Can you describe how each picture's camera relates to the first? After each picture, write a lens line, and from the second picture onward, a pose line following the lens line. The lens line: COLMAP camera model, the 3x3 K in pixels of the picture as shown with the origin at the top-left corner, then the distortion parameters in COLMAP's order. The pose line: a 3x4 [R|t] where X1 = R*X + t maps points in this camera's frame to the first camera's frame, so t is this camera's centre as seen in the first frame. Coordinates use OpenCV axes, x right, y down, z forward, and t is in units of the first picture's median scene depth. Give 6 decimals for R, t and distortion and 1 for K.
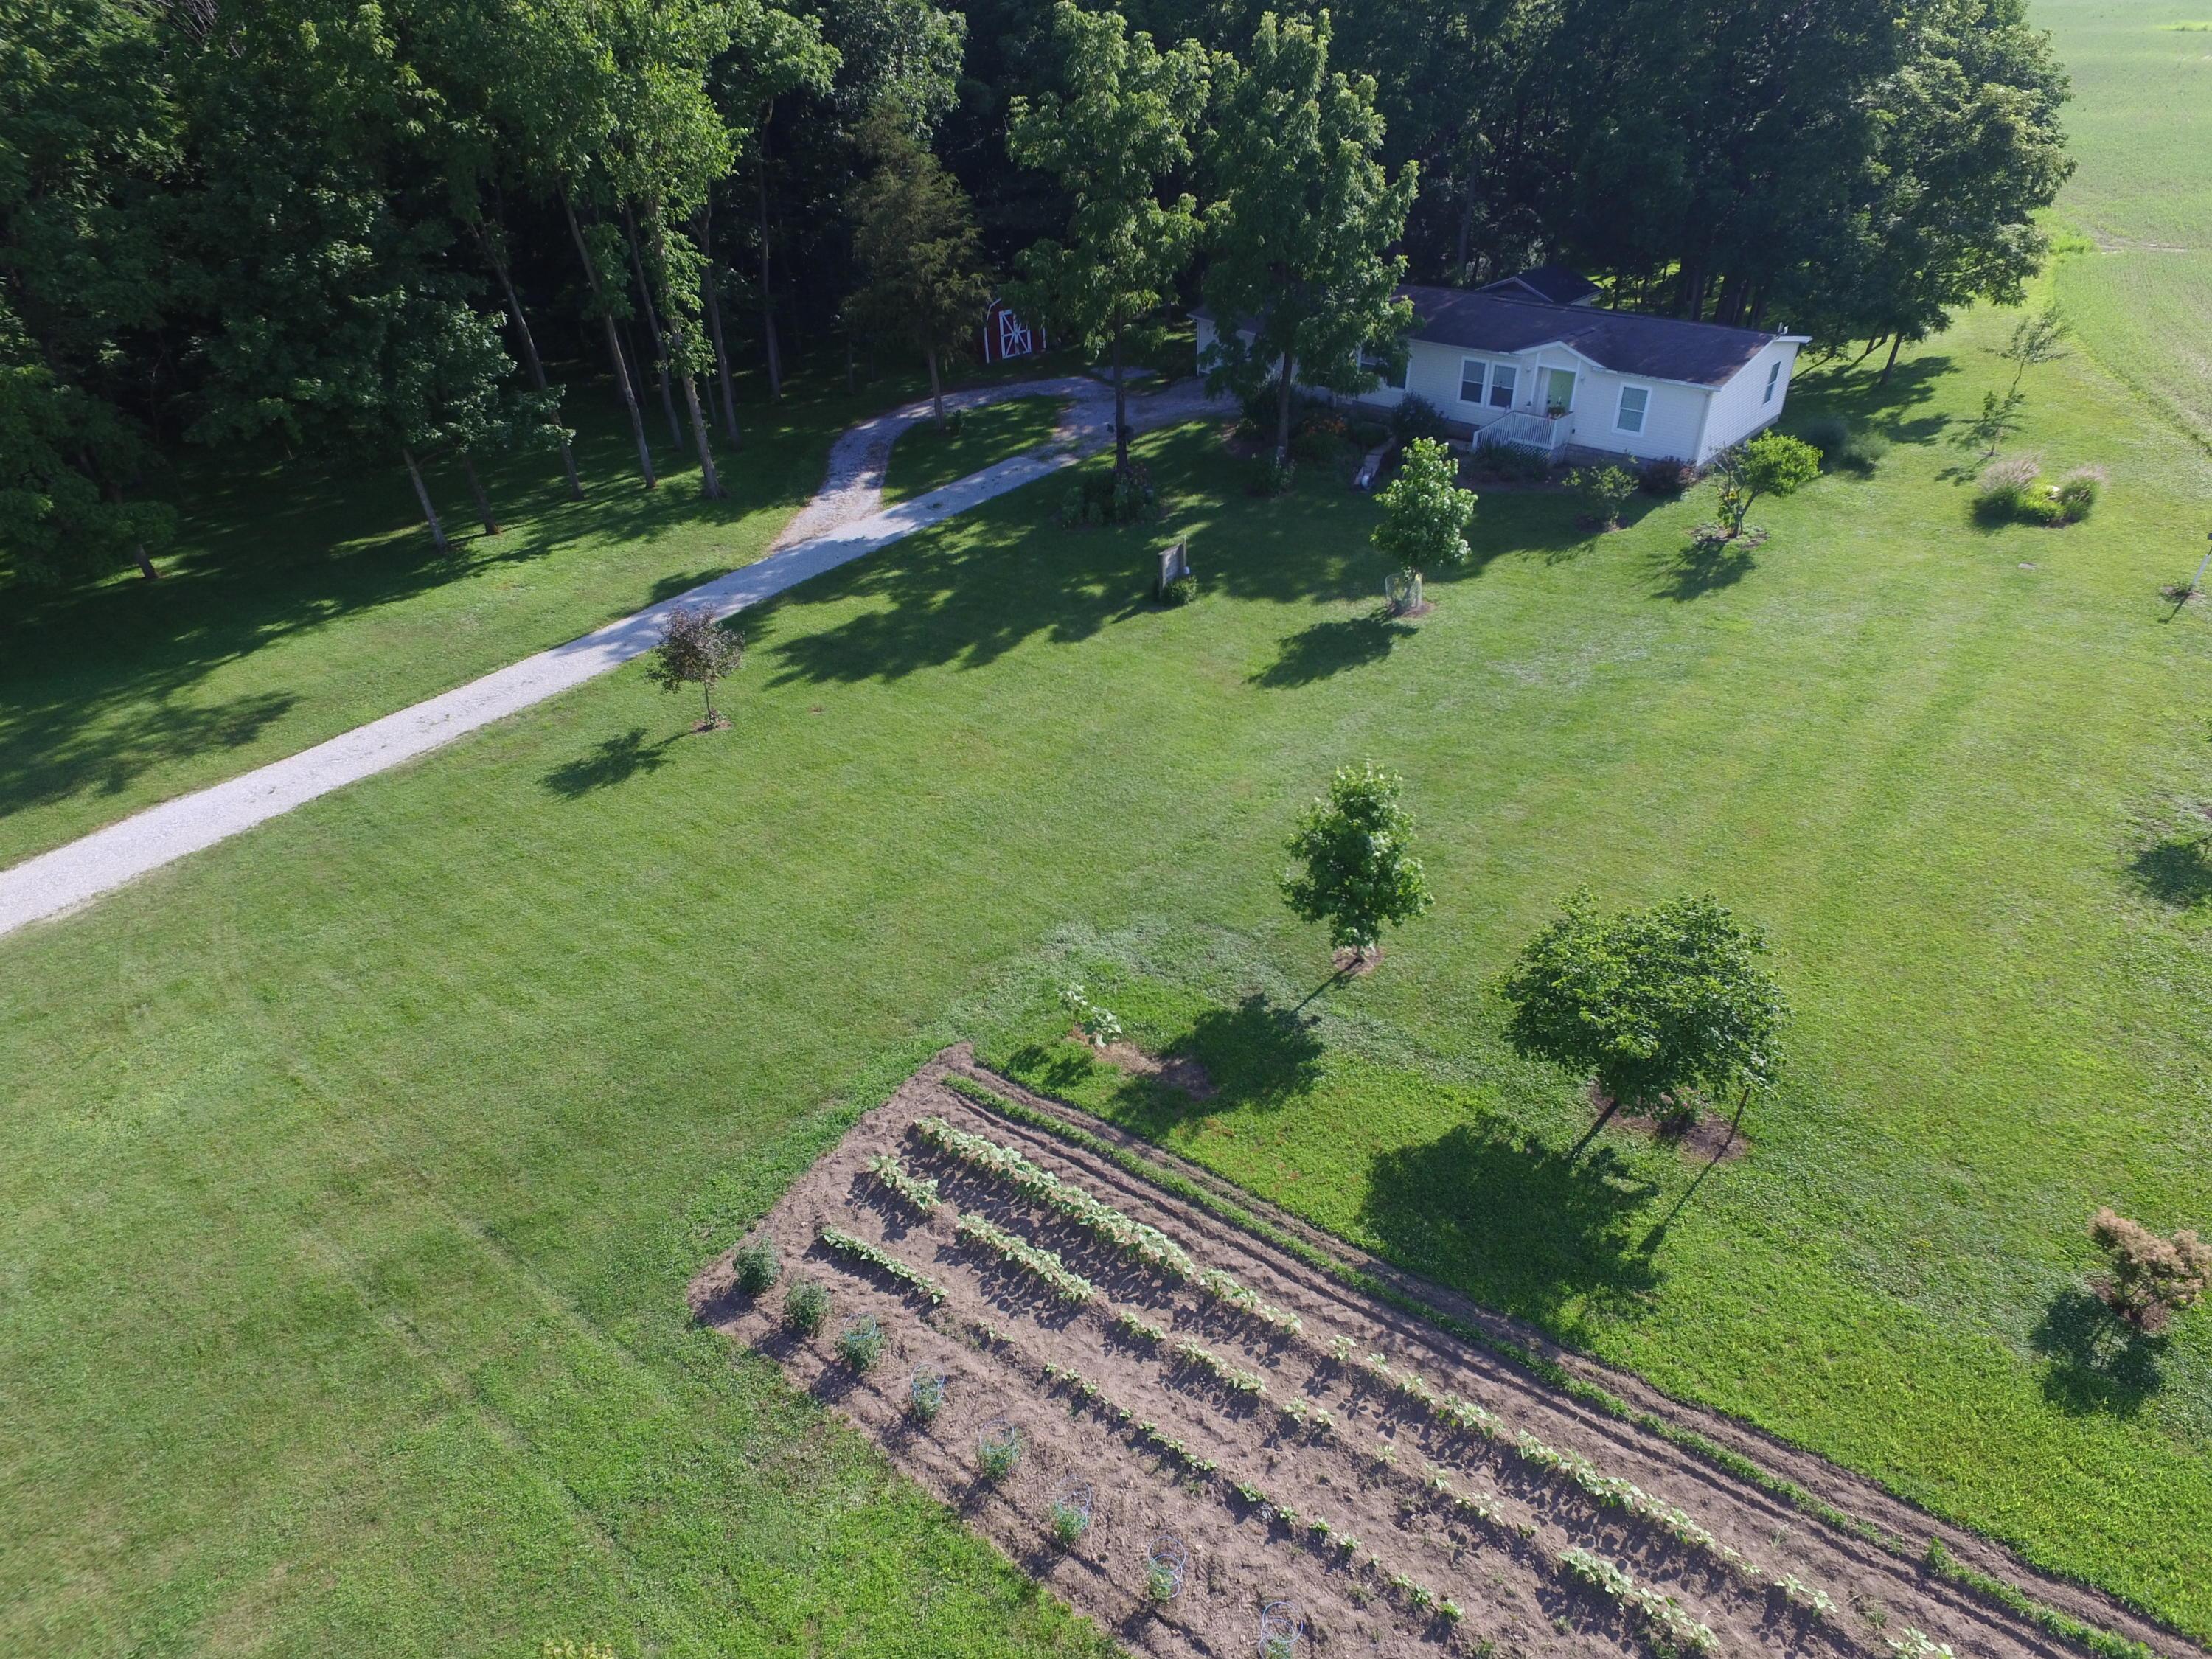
lens RADIAL K [[1270.1, 0, 1101.5], [0, 1270.1, 822.3], [0, 0, 1]] dist [-0.004205, 0.005766]
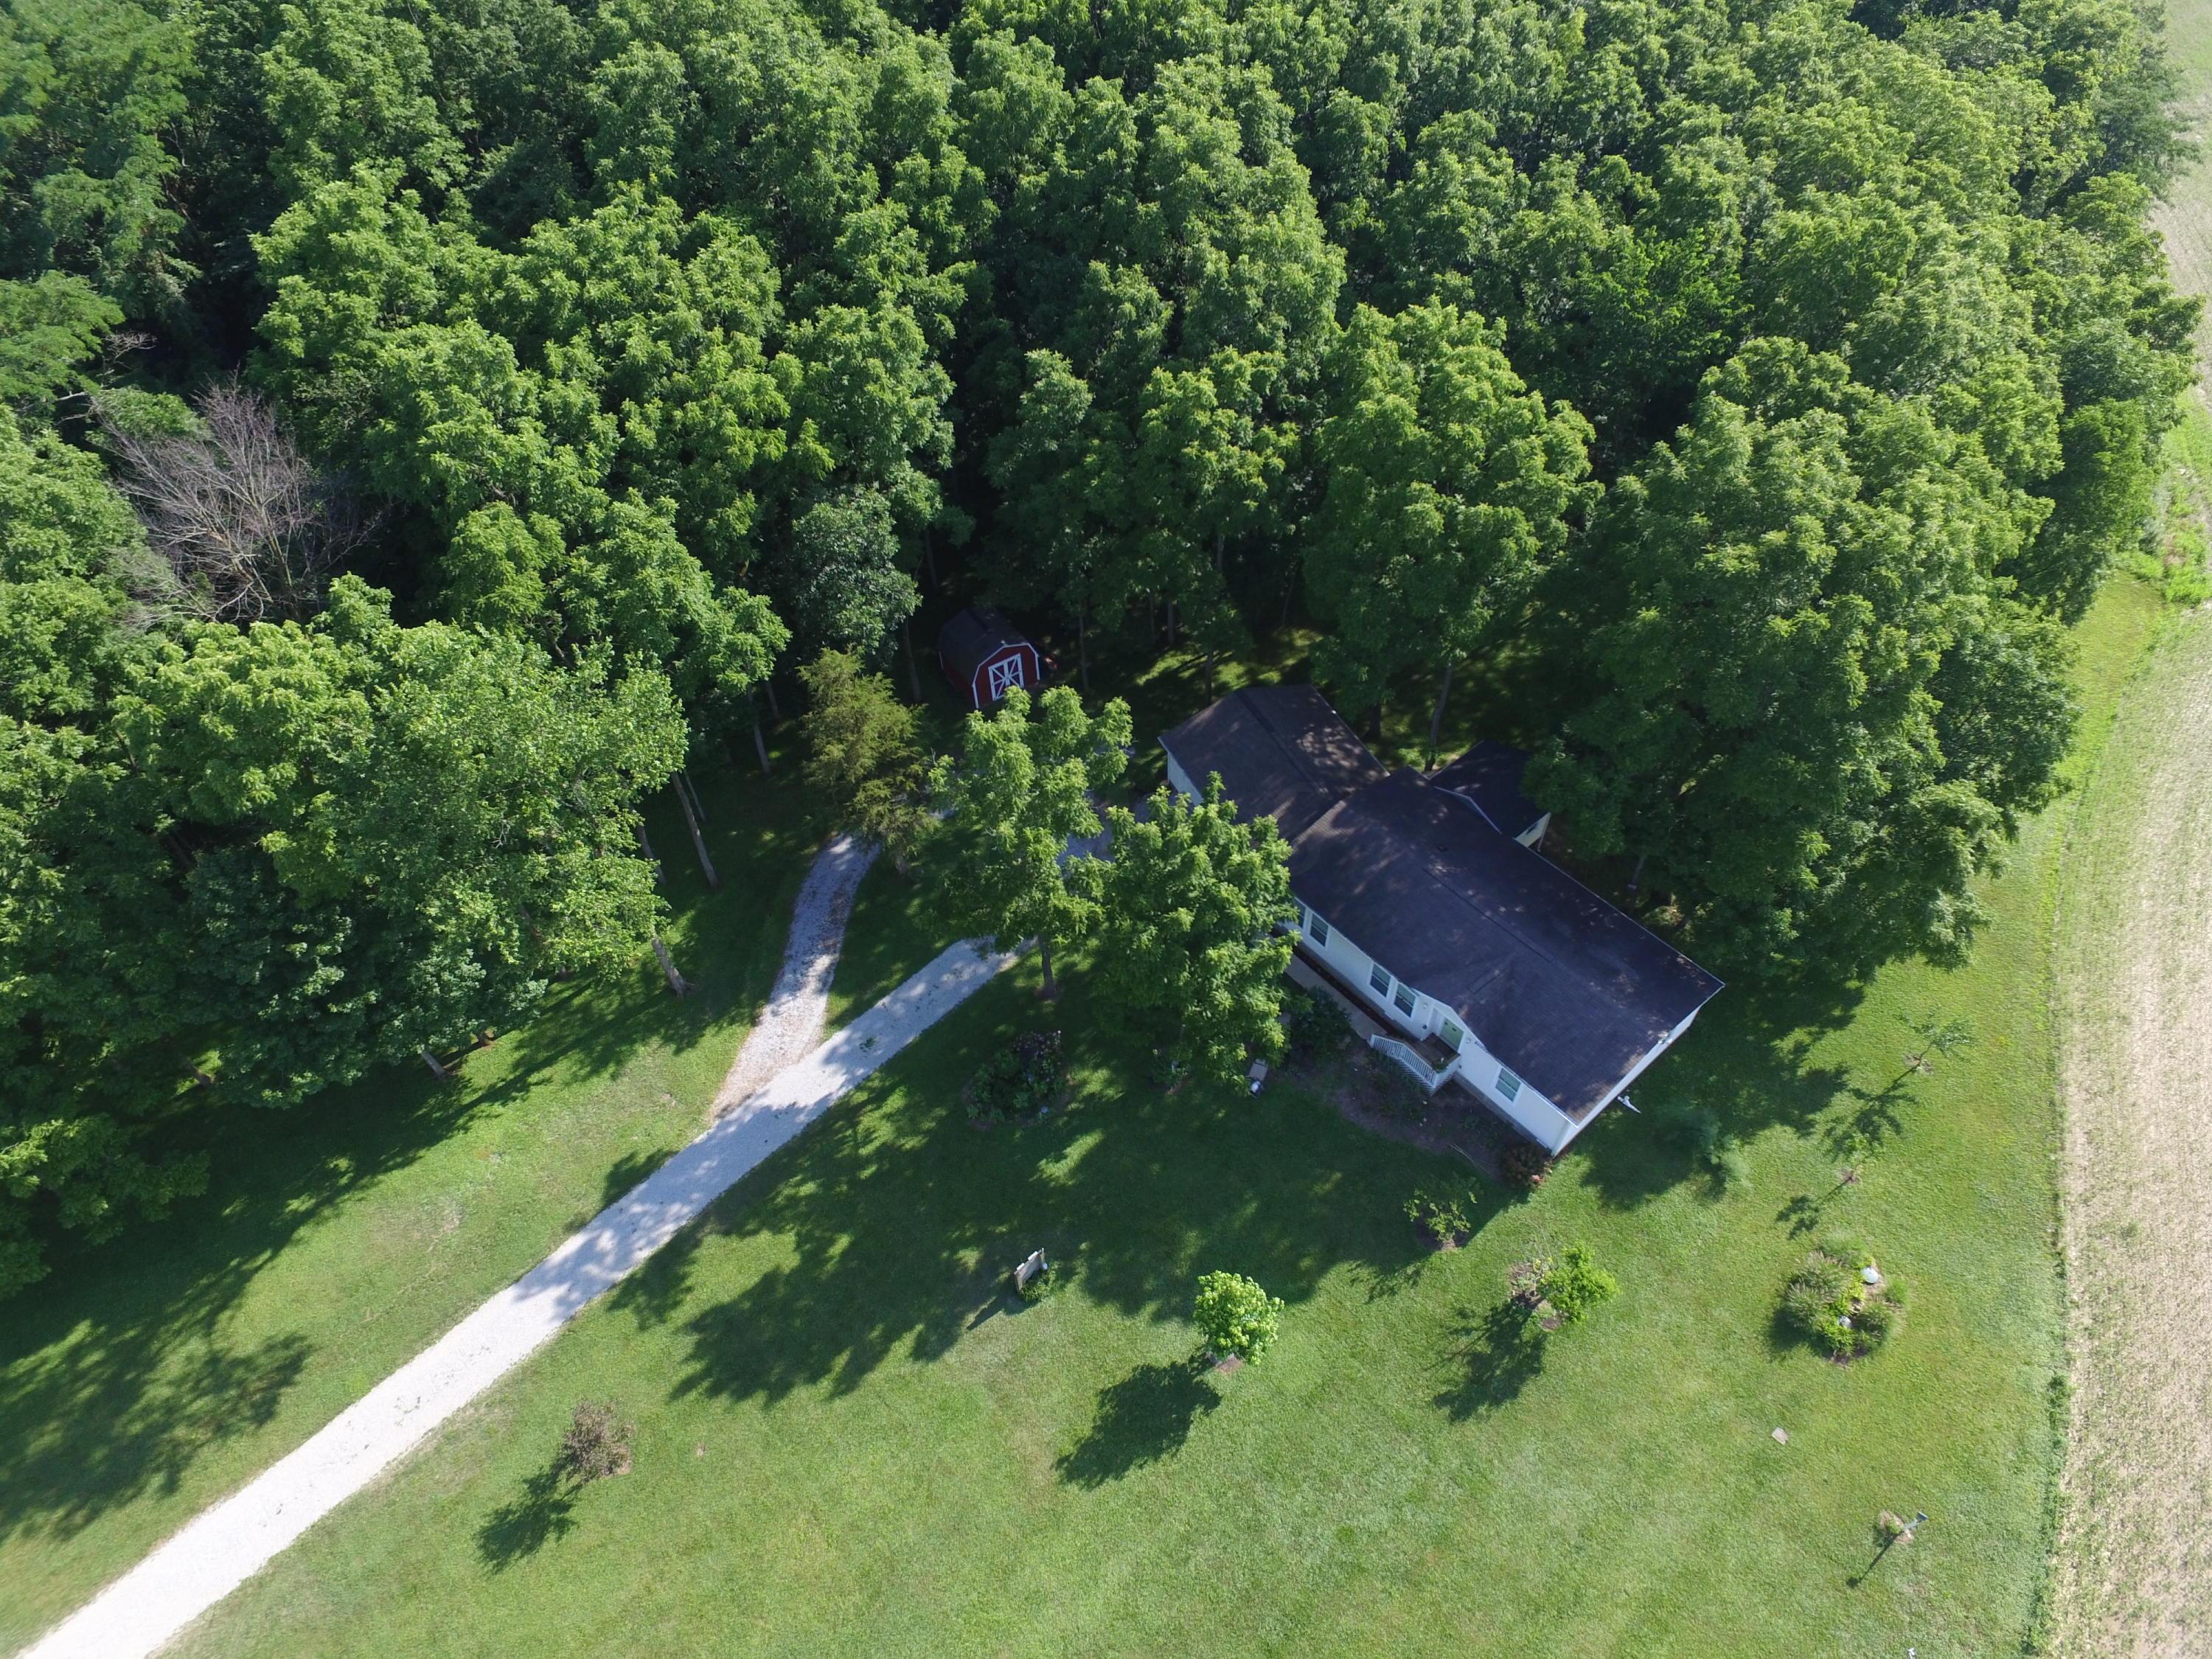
lens RADIAL K [[1270.1, 0, 1108.7], [0, 1270.1, 829.0], [0, 0, 1]] dist [-0.004205, 0.005766]
pose [[0.990930, 0.101369, -0.088220, 0.172859], [-0.075812, 0.963745, 0.255829, -0.821322], [0.110955, -0.246820, 0.962688, 0.008982]]
